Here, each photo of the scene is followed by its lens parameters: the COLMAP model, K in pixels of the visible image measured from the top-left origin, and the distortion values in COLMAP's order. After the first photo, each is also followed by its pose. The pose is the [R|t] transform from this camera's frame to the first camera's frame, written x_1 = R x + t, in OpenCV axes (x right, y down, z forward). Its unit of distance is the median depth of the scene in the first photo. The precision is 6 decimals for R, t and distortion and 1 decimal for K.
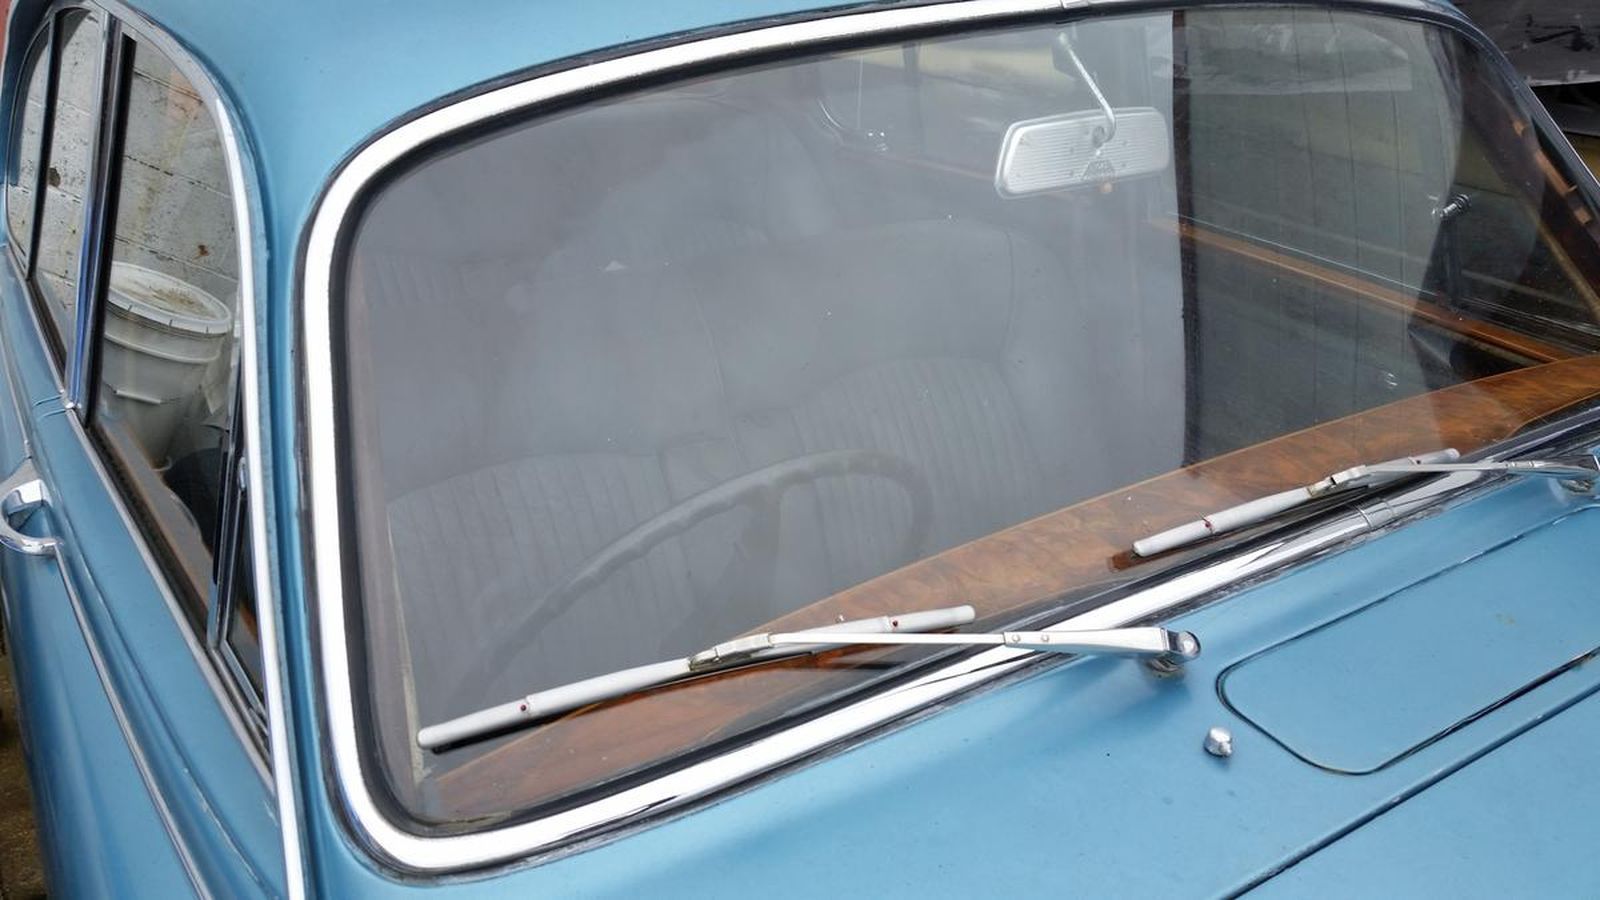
lens RADIAL K [[1297.6, 0, 800.0], [0, 1297.6, 450.0], [0, 0, 1]] dist [0.133797, -0.241650]
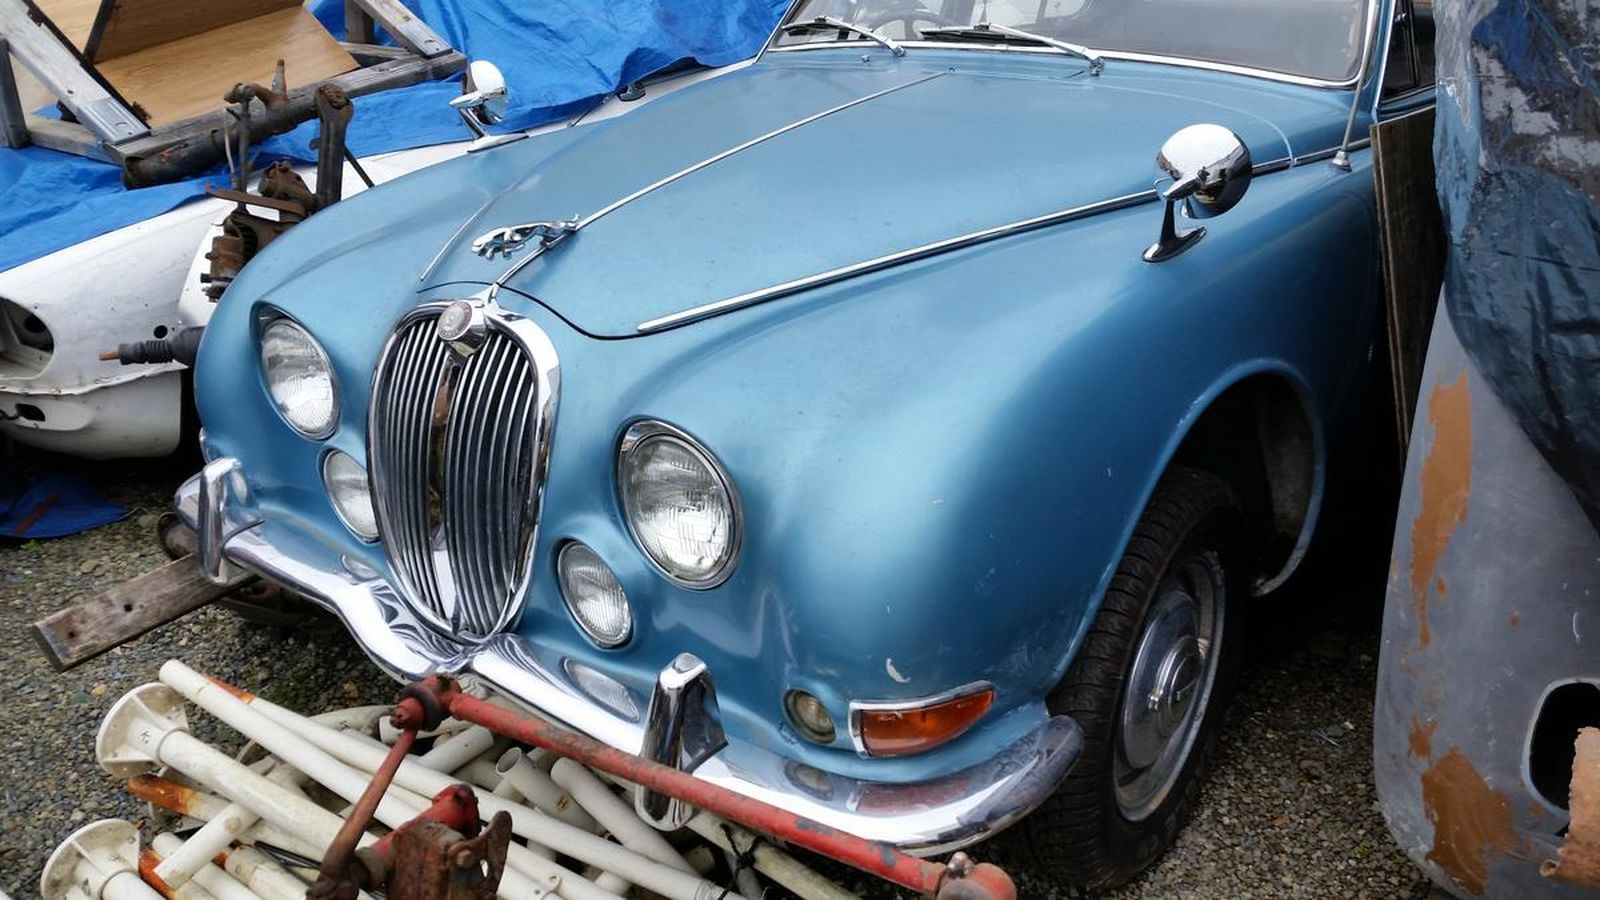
lens RADIAL K [[1300.1, 0, 800.0], [0, 1300.1, 450.0], [0, 0, 1]] dist [0.164855, -0.293219]
pose [[0.322258, 0.355859, -0.877220, 3.245195], [-0.386176, 0.895463, 0.221393, 0.382950], [0.864302, 0.267415, 0.425994, -0.387769]]
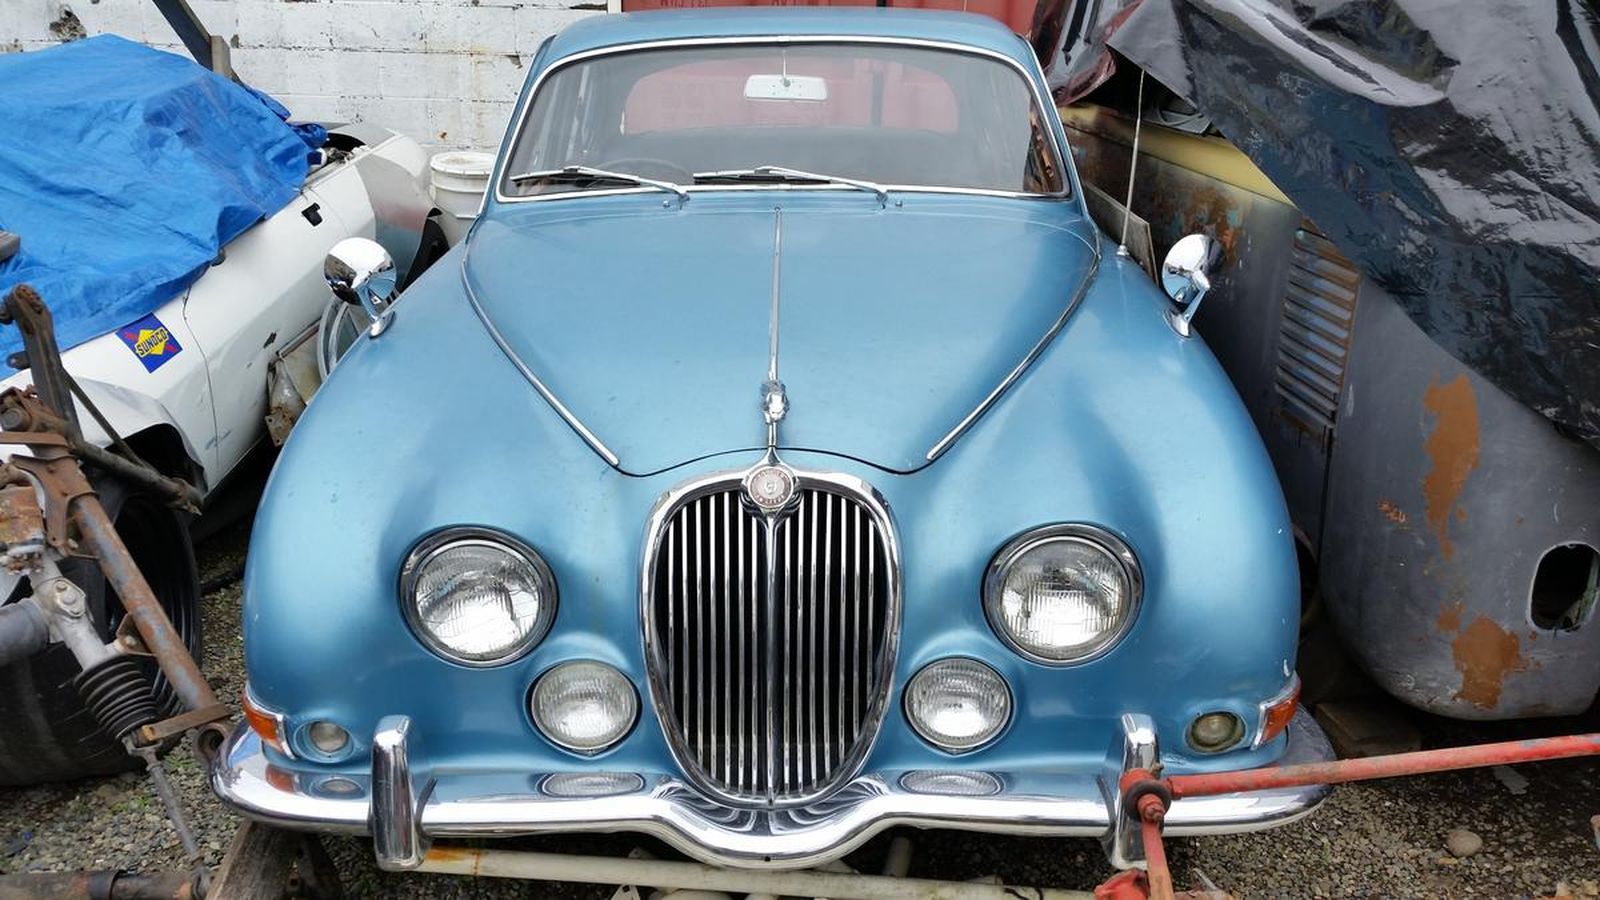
lens RADIAL K [[1300.1, 0, 800.0], [0, 1300.1, 450.0], [0, 0, 1]] dist [0.164855, -0.293219]
pose [[0.843584, 0.164378, -0.511219, 2.327786], [-0.220687, 0.974011, -0.050981, 0.880157], [0.489553, 0.155826, 0.857937, -1.749489]]
